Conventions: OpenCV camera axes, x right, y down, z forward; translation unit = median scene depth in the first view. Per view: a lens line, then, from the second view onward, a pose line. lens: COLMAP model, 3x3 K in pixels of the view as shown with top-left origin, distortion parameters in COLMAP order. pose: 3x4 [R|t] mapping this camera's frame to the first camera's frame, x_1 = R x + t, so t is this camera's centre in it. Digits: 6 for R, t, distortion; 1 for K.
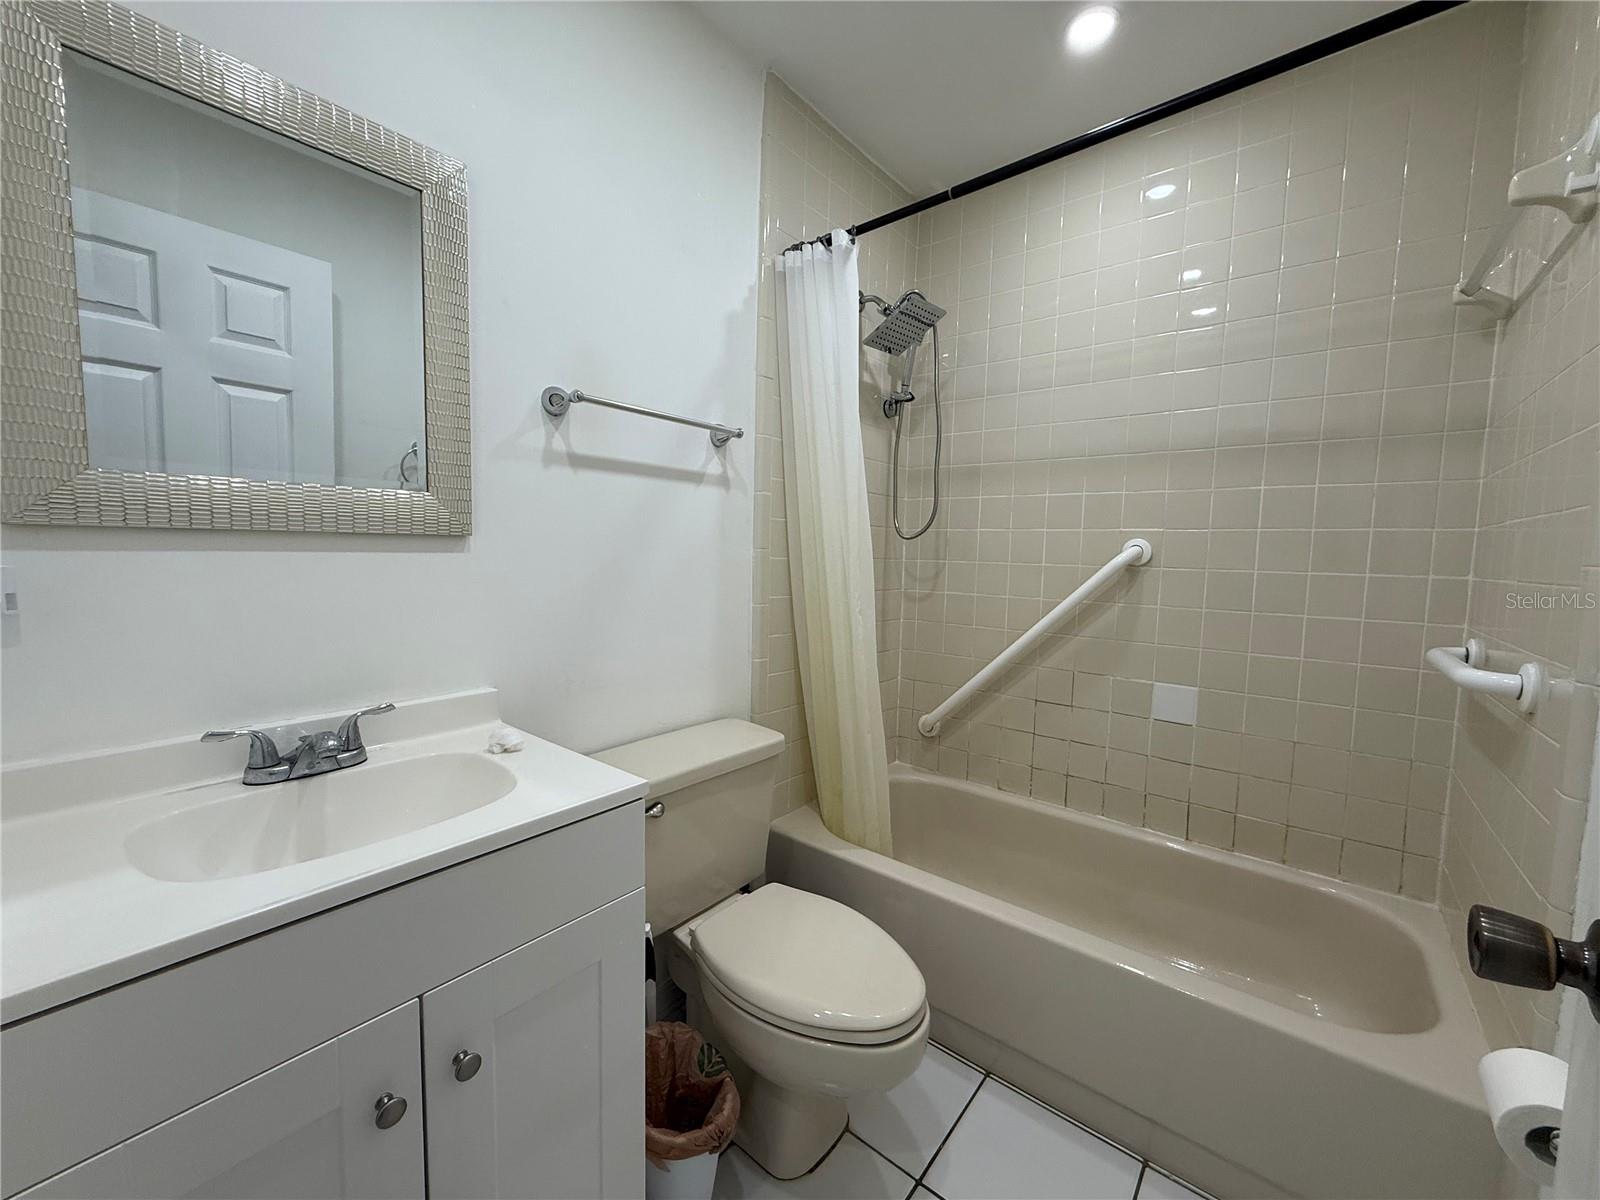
lens RADIAL K [[641.1, 0, 797.1], [0, 641.1, 603.9], [0, 0, 1]] dist [0.000014, -0.000067]
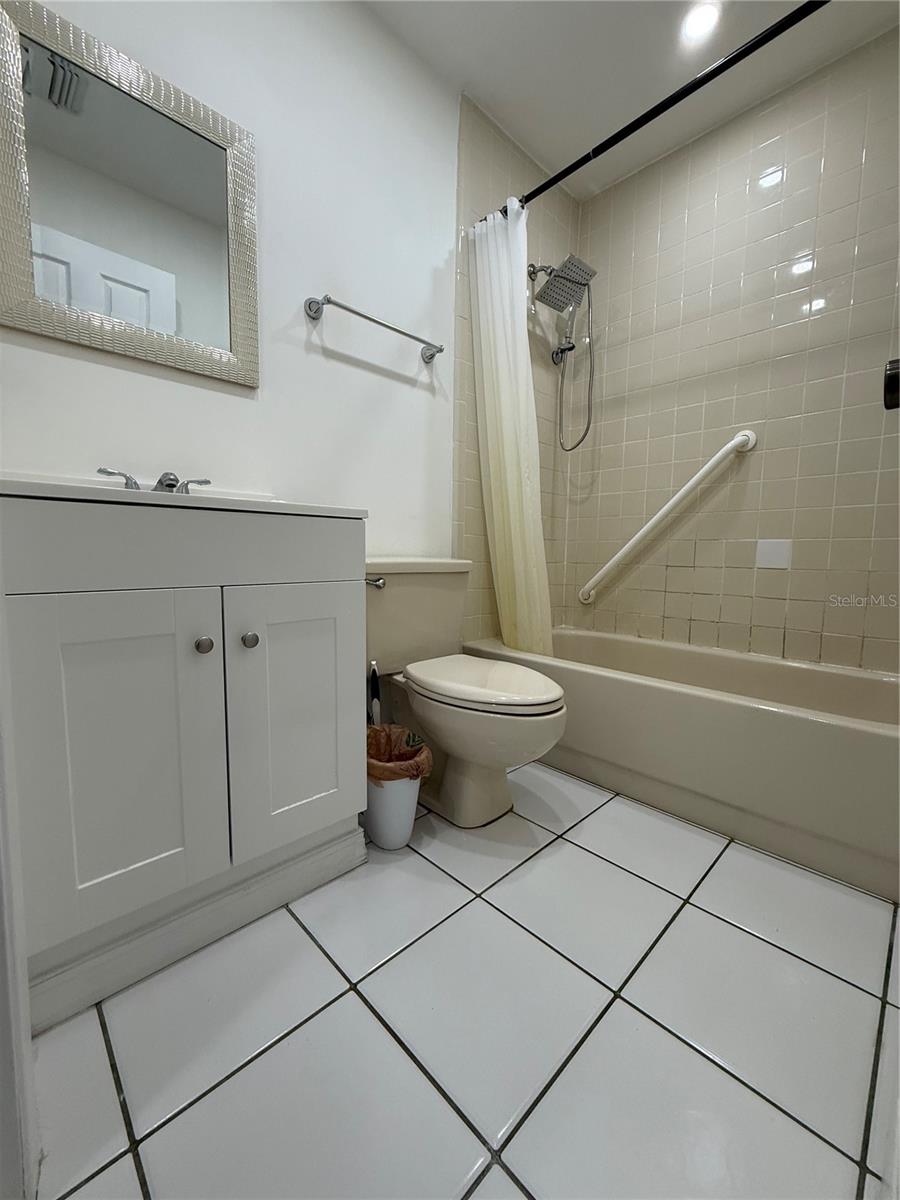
lens RADIAL K [[480.8, 0, 450.0], [0, 480.8, 600.0], [0, 0, 1]] dist [0.000014, -0.000067]
pose [[0.993220, 0.001829, -0.116240, 0.049659], [-0.000697, 0.999952, 0.009775, 0.254049], [0.116252, -0.009628, 0.993173, -0.054948]]
